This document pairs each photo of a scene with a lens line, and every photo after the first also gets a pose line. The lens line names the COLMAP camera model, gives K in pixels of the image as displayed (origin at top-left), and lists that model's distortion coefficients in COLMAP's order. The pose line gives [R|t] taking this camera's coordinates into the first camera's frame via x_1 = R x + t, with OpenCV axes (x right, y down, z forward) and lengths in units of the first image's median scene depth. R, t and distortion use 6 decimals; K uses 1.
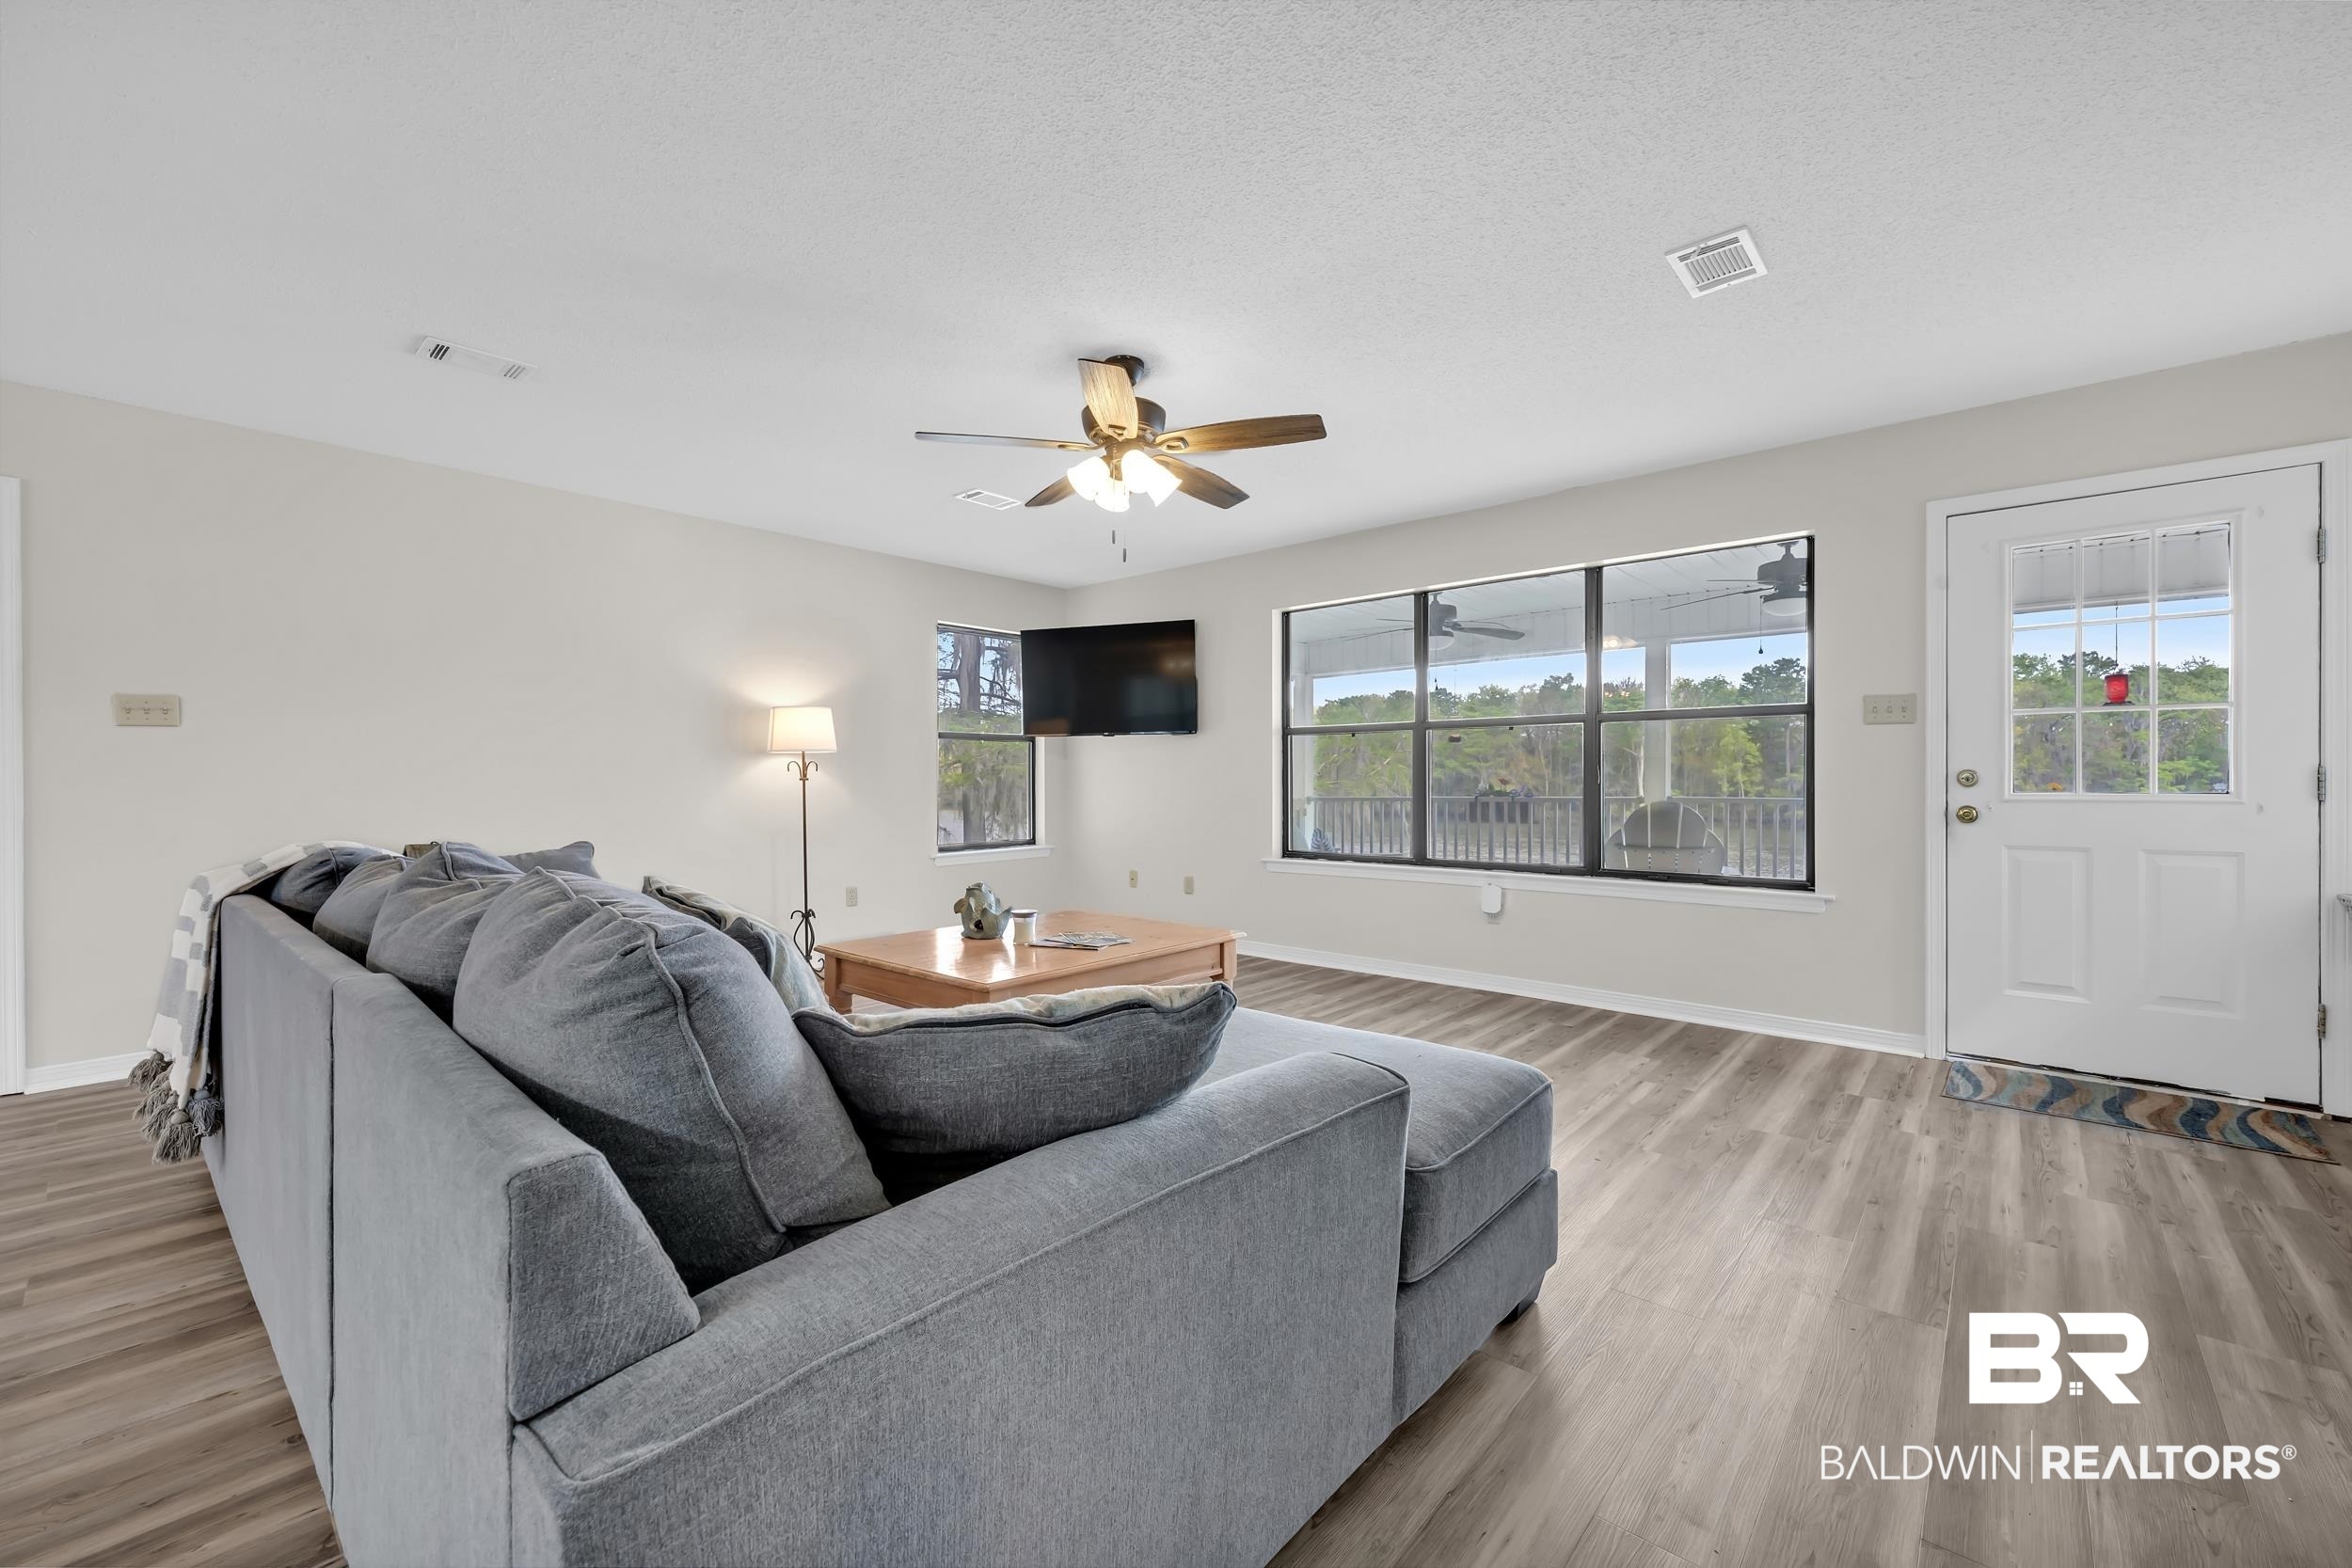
lens RADIAL K [[953.6, 0, 1167.6], [0, 953.6, 774.4], [0, 0, 1]] dist [-0.000640, -0.000144]
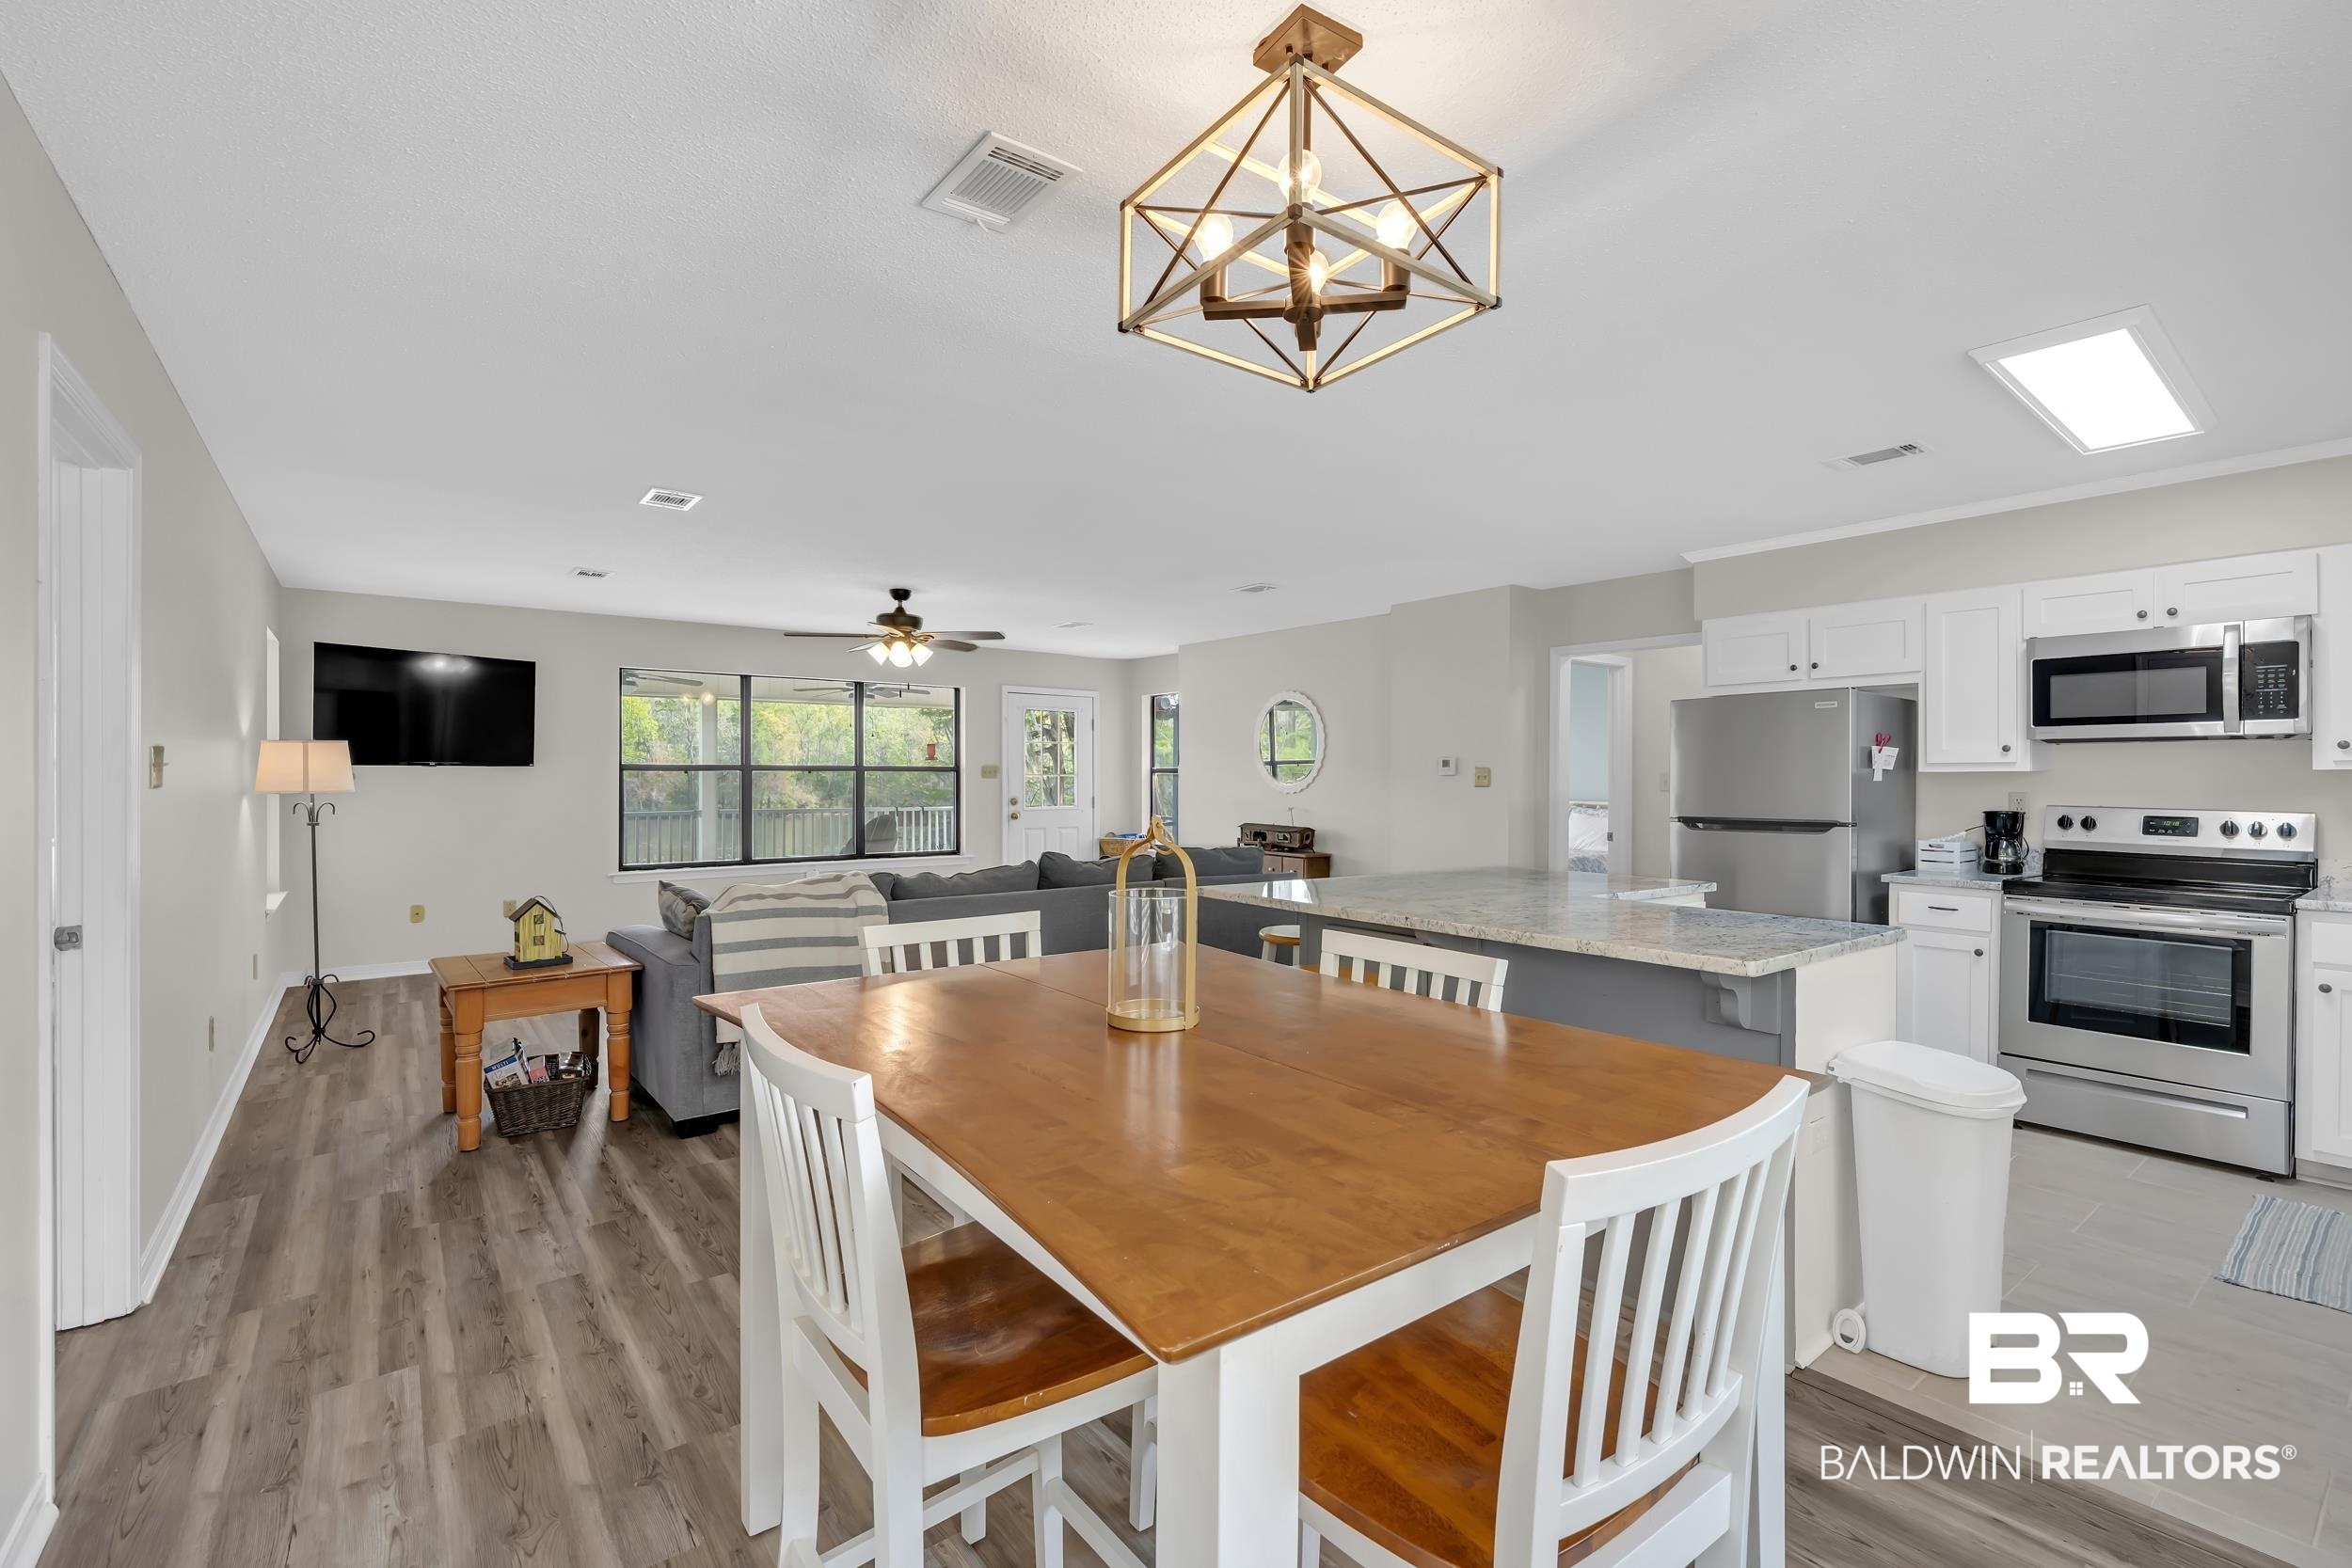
lens RADIAL K [[1081.2, 0, 1181.5], [0, 1081.2, 782.8], [0, 0, 1]] dist [0.008085, -0.000405]
pose [[0.176900, -0.008862, 0.984189, -1.241145], [-0.008813, 0.999905, 0.010588, -0.052413], [-0.984189, -0.010547, 0.176805, 0.056977]]
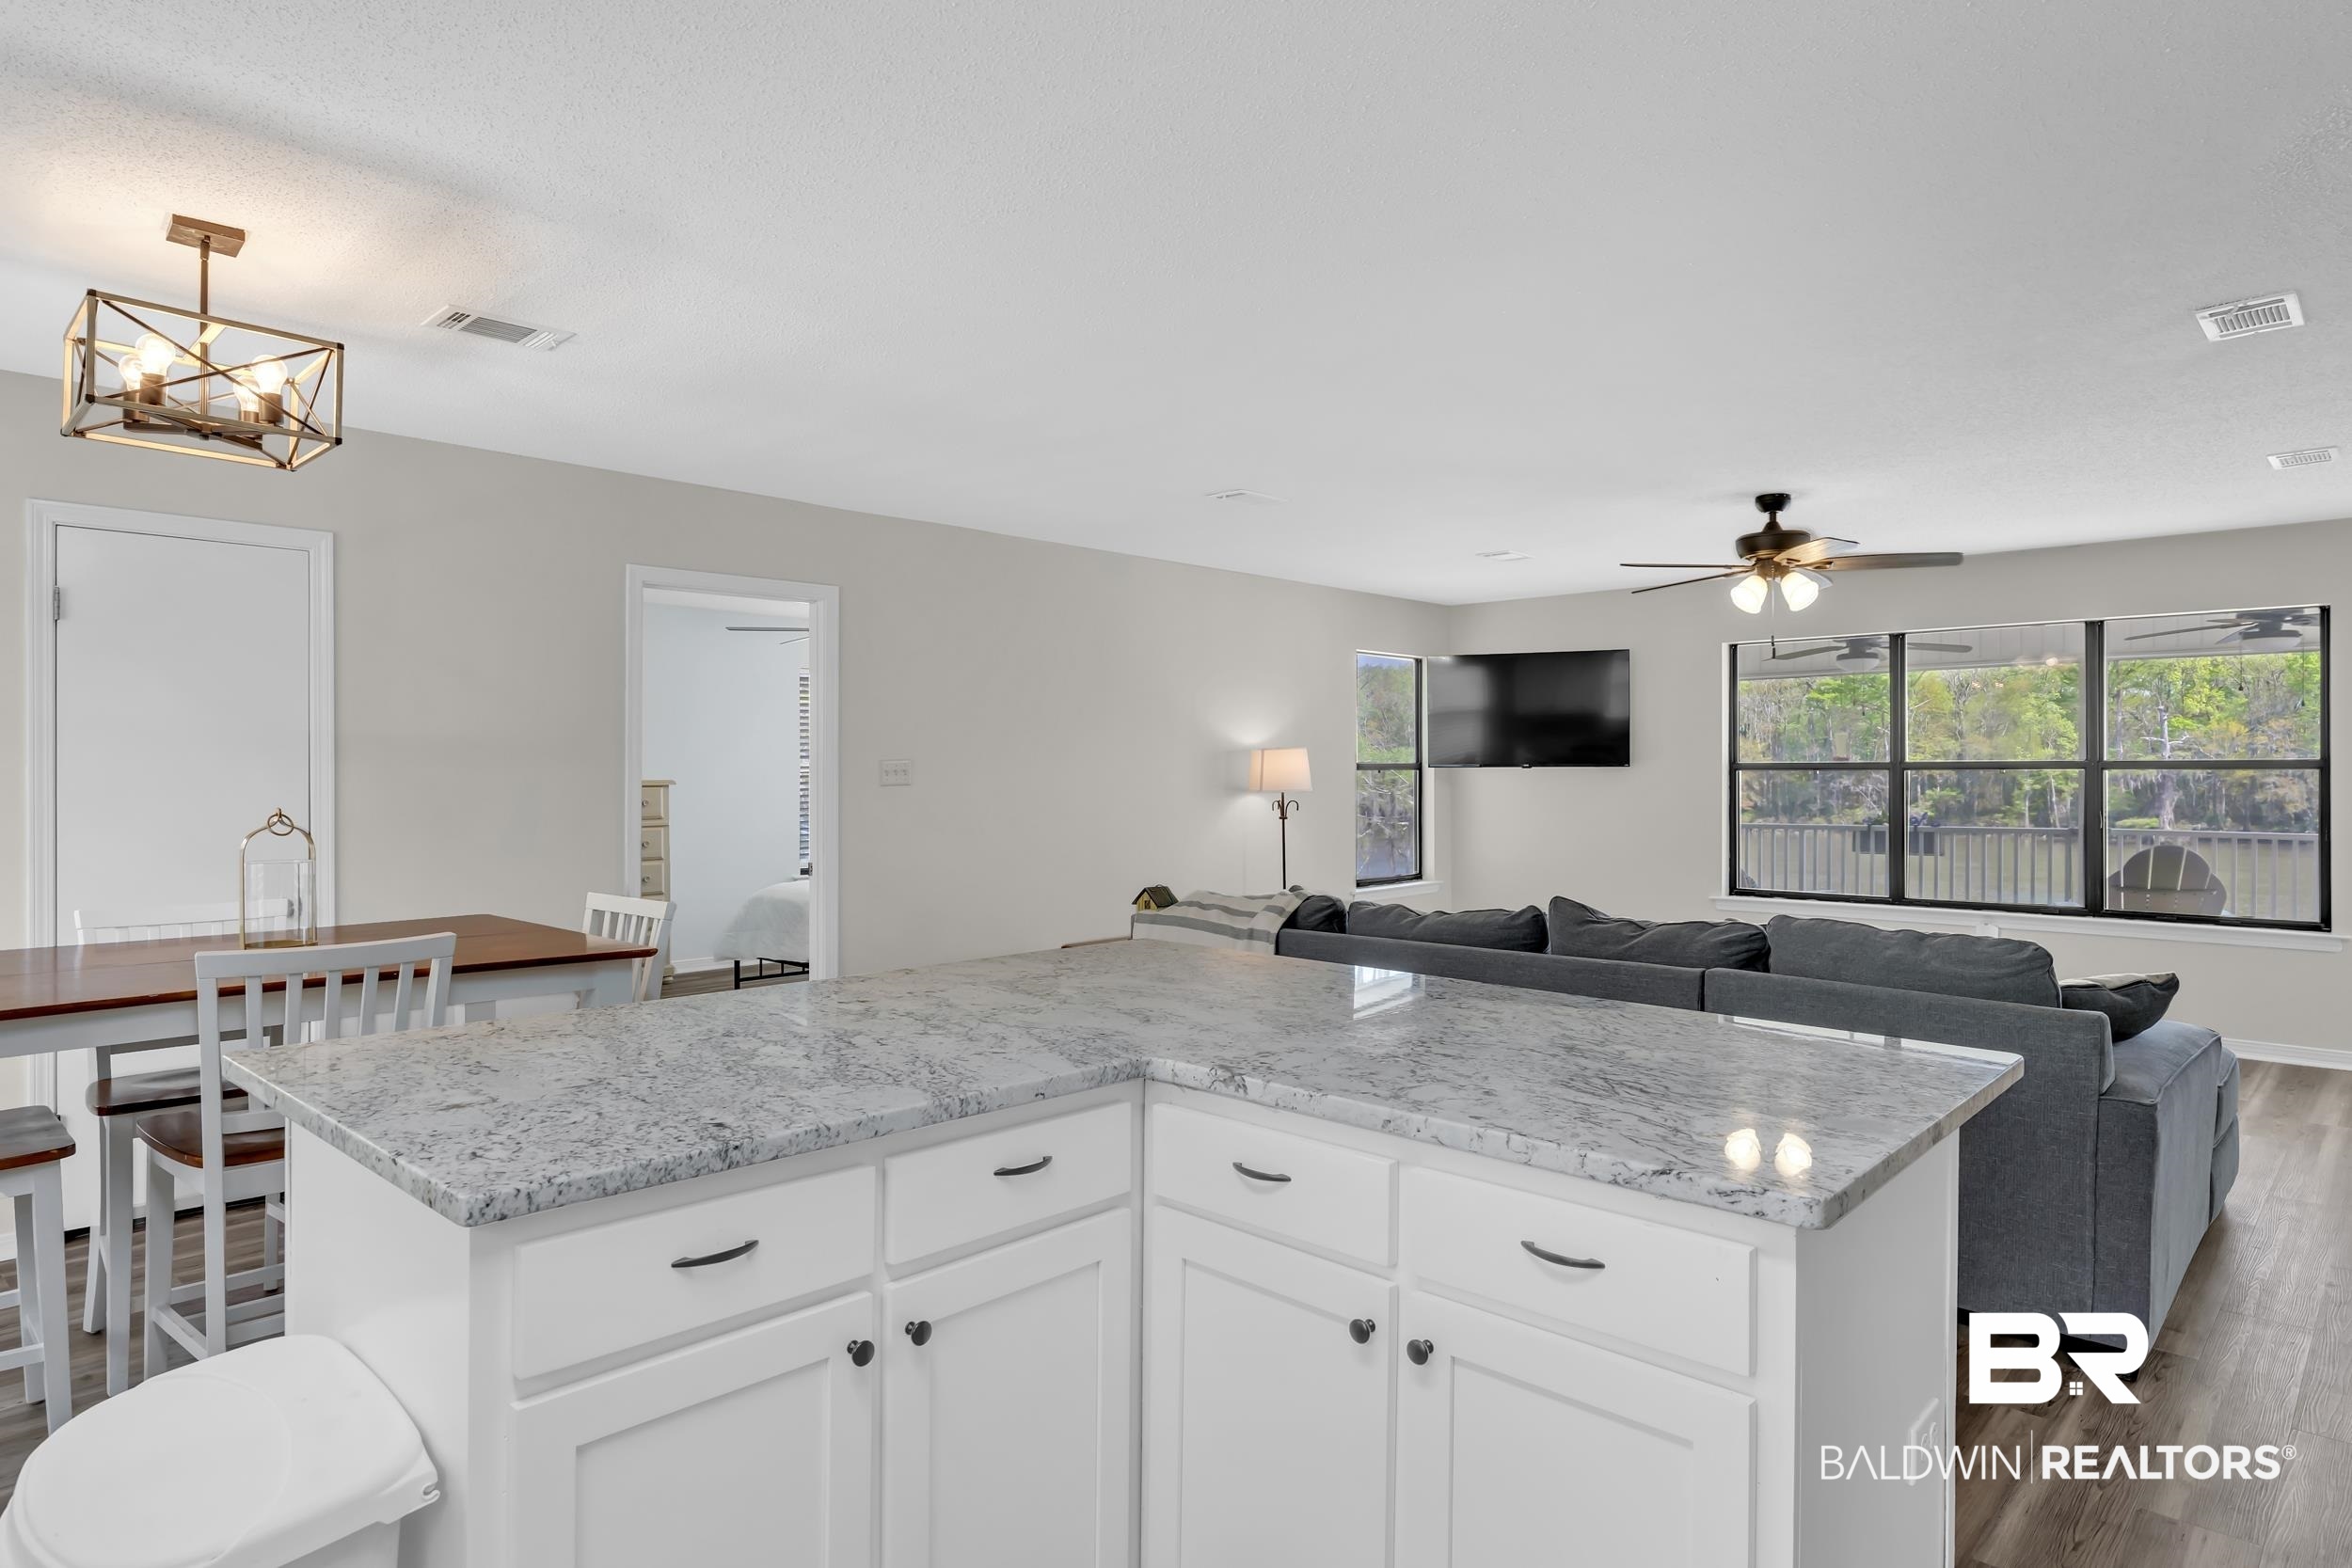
lens RADIAL K [[1370.8, 0, 1187.1], [0, 1370.8, 765.7], [0, 0, 1]] dist [0.025749, 0.002463]
pose [[0.999969, 0.000744, -0.007889, -0.477700], [-0.000712, 0.999991, 0.004153, -0.057267], [0.007892, -0.004147, 0.999960, -0.472404]]
